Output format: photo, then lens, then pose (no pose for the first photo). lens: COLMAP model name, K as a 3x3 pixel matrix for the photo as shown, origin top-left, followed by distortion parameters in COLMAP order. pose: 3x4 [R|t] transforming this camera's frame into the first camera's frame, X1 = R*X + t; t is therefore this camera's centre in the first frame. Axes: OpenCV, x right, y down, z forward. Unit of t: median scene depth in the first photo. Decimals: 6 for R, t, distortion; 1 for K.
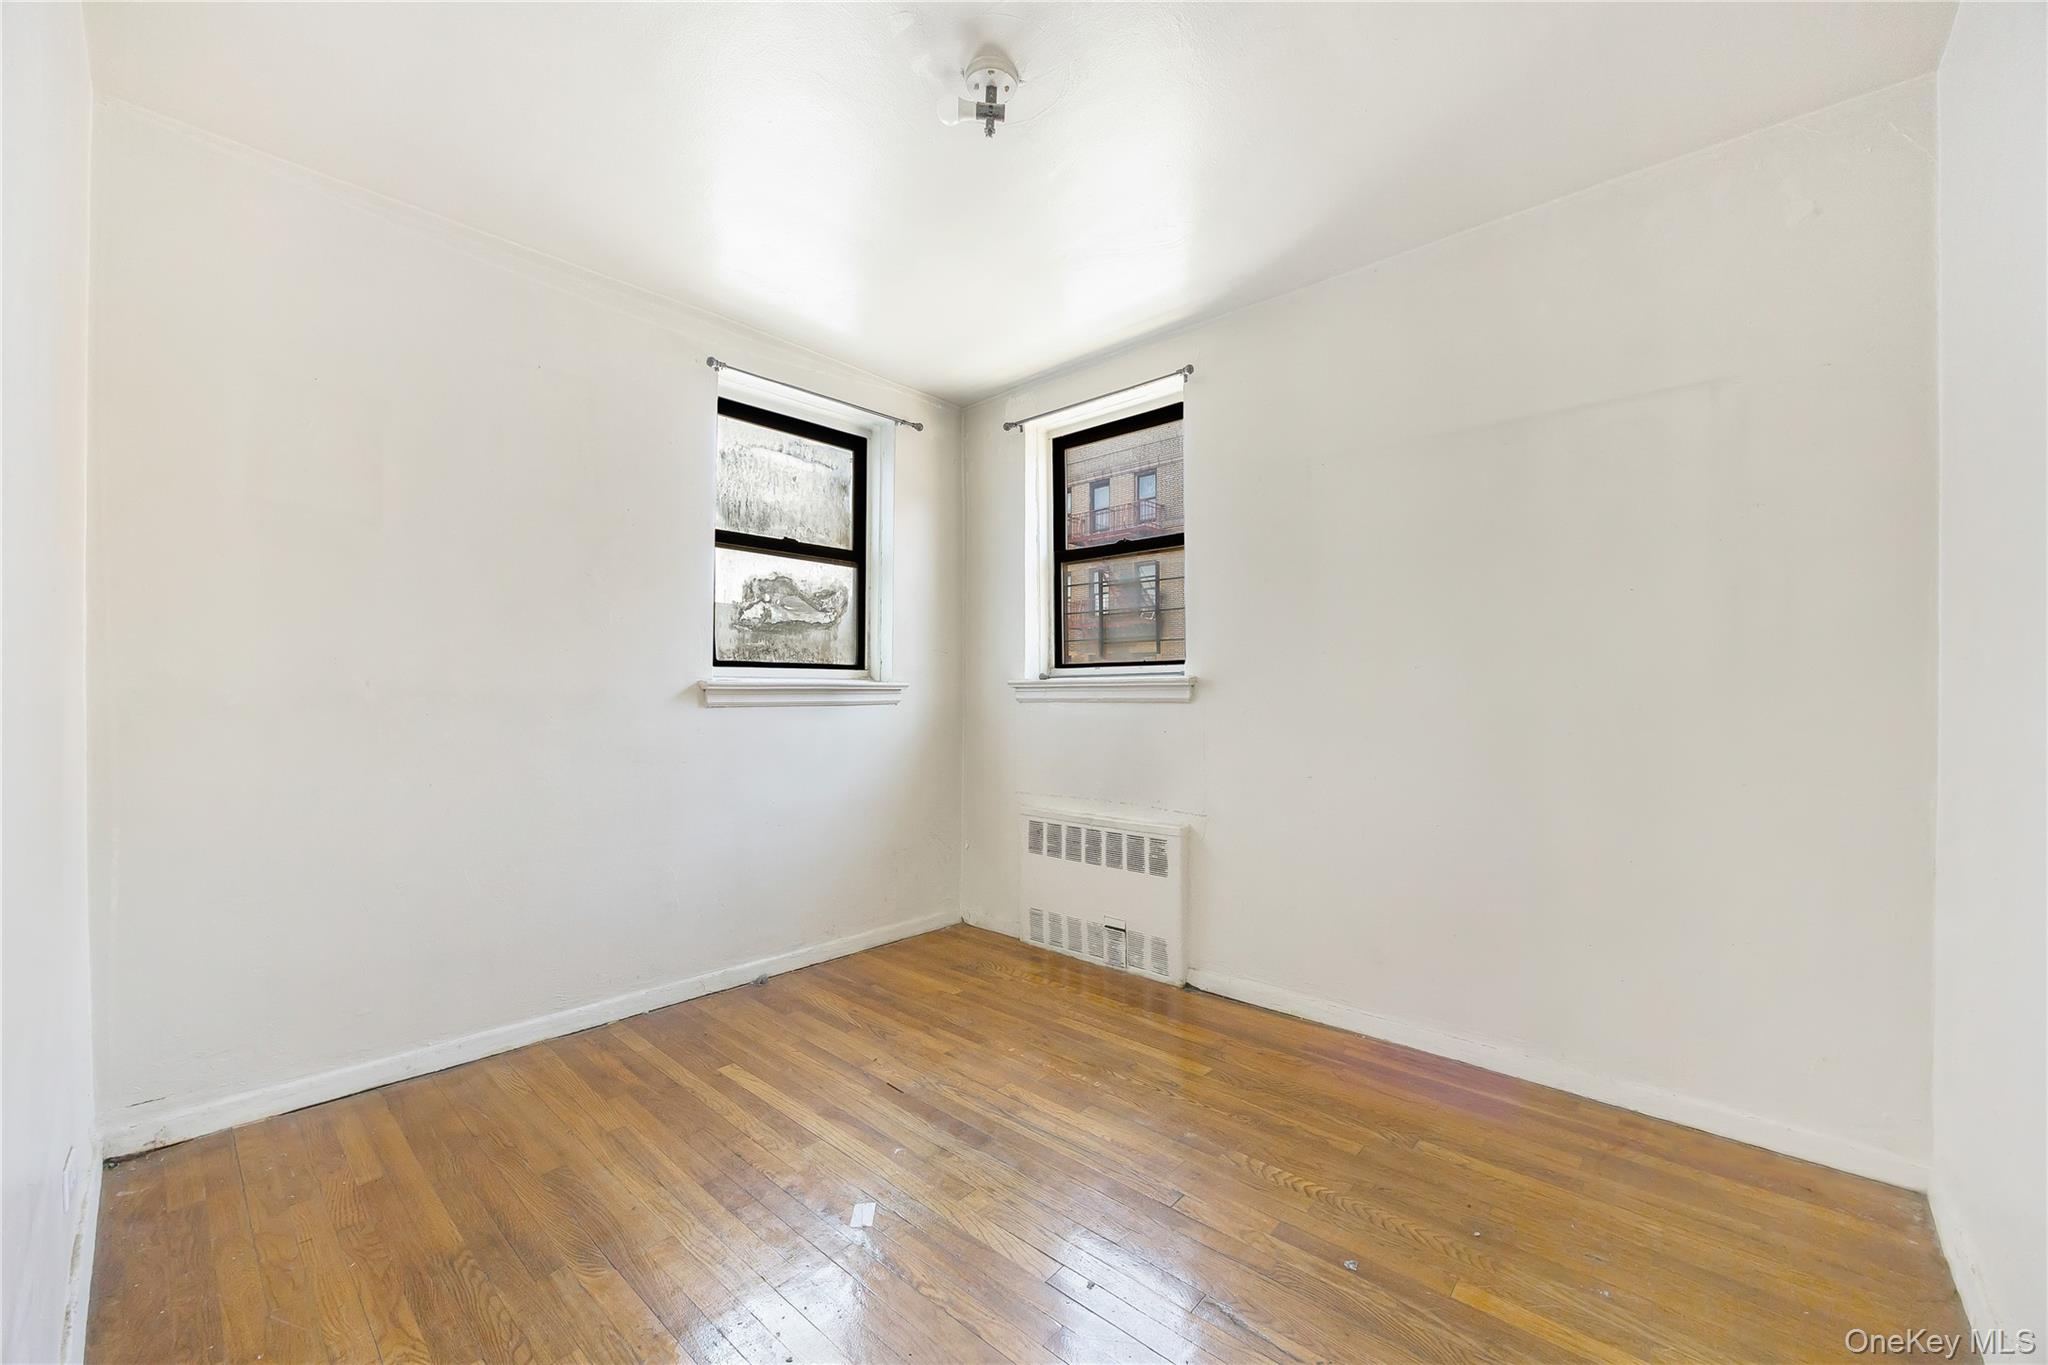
lens RADIAL K [[790.1, 0, 1030.1], [0, 790.1, 682.9], [0, 0, 1]] dist [-0.001499, 0.000109]
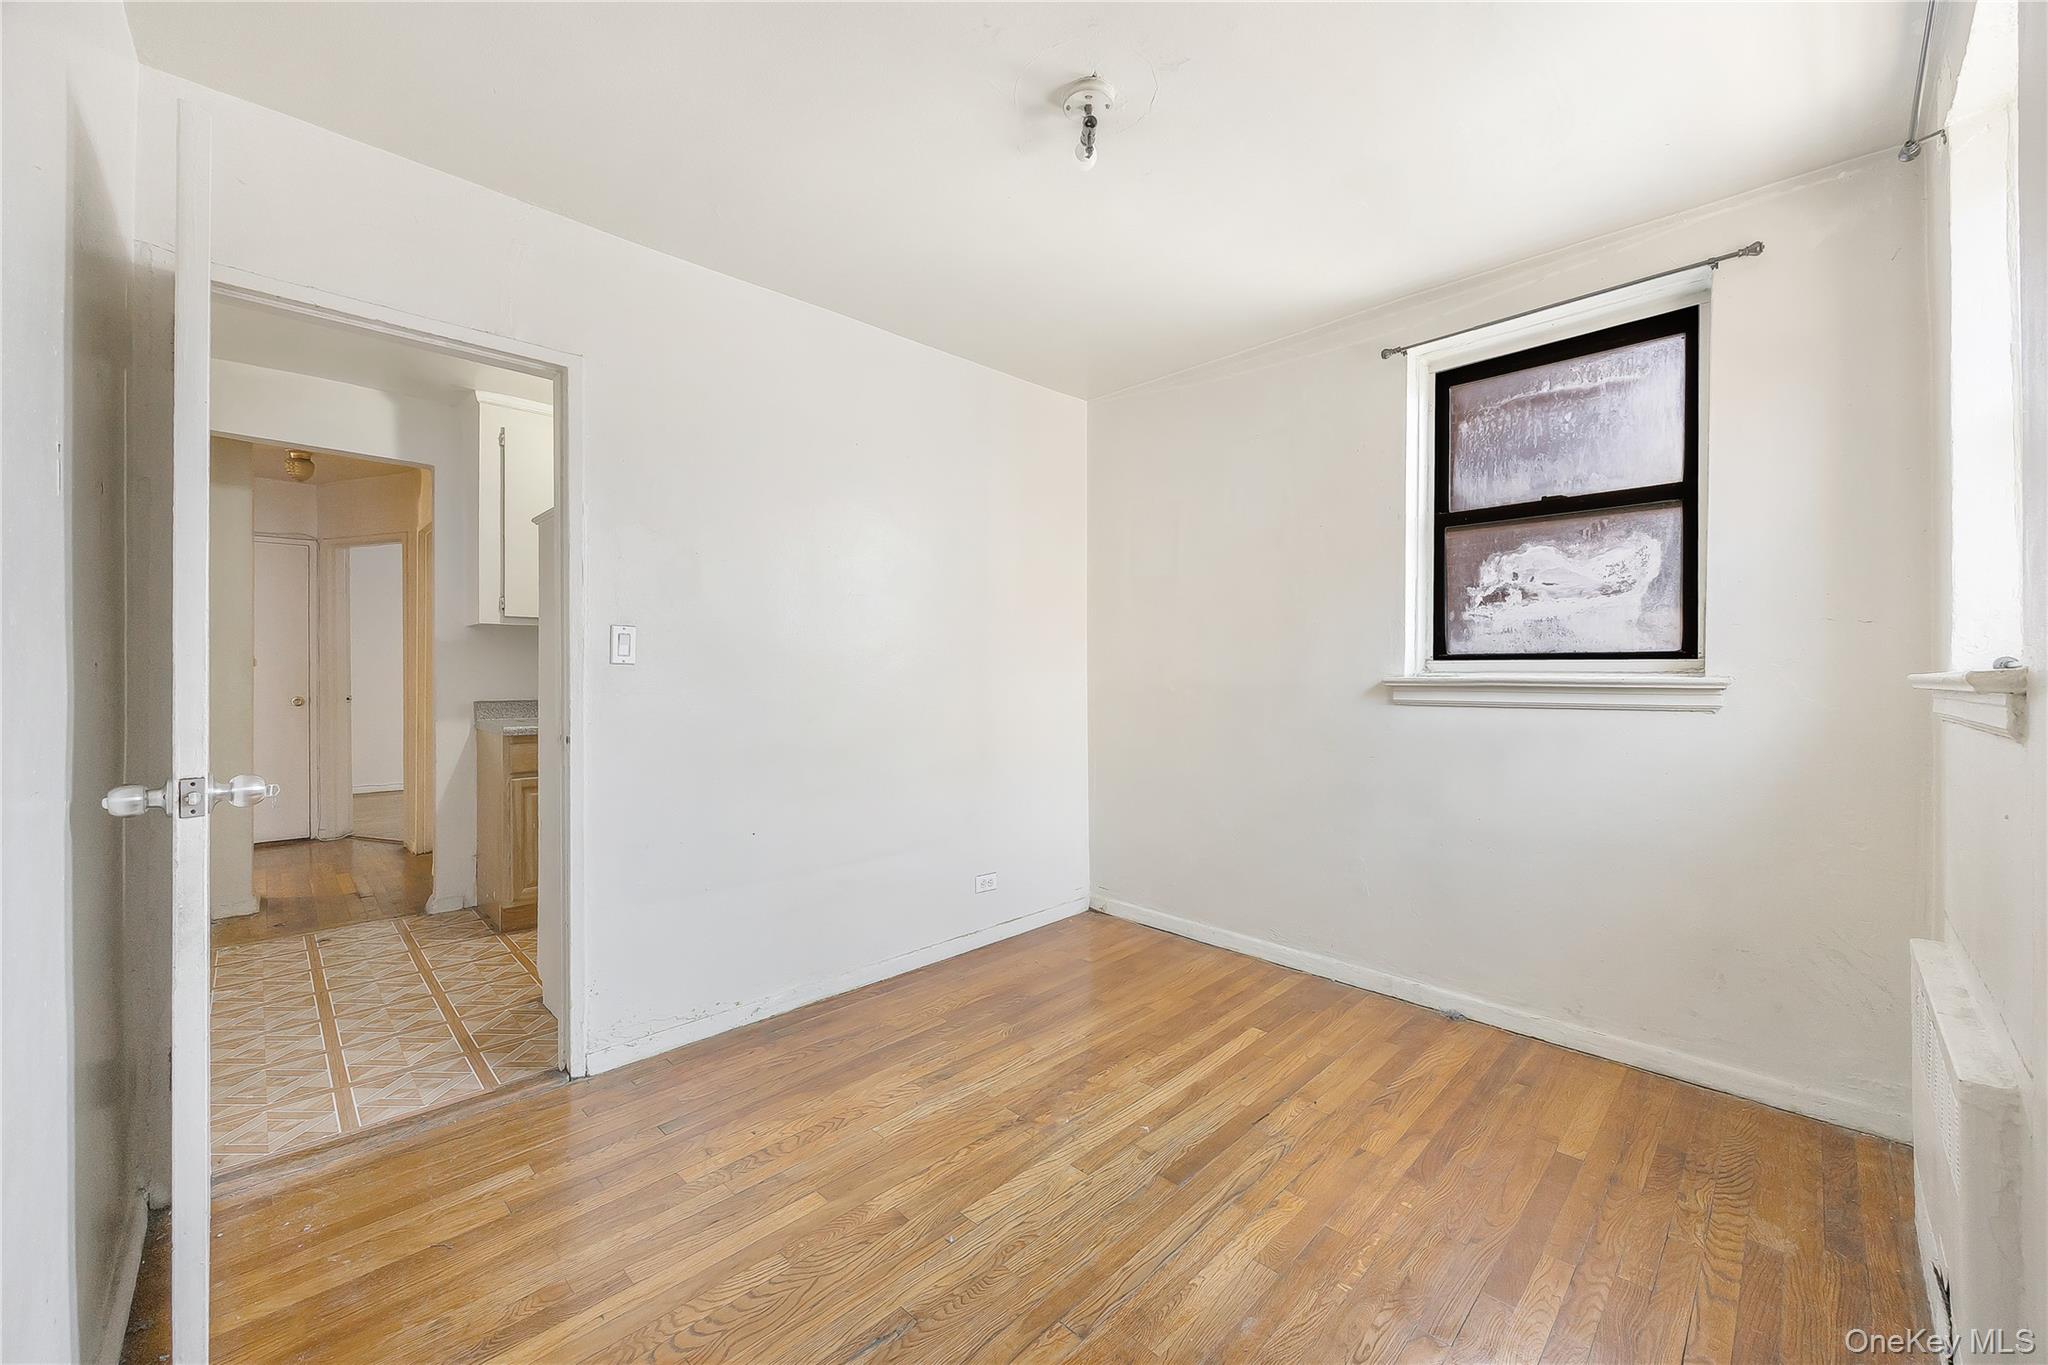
lens RADIAL K [[790.1, 0, 1029.2], [0, 790.1, 669.0], [0, 0, 1]] dist [-0.001499, 0.000109]
pose [[-0.047715, -0.008838, -0.998822, 0.632443], [0.006602, 0.999936, -0.009163, -0.007393], [0.998839, -0.007032, -0.047653, 0.635335]]
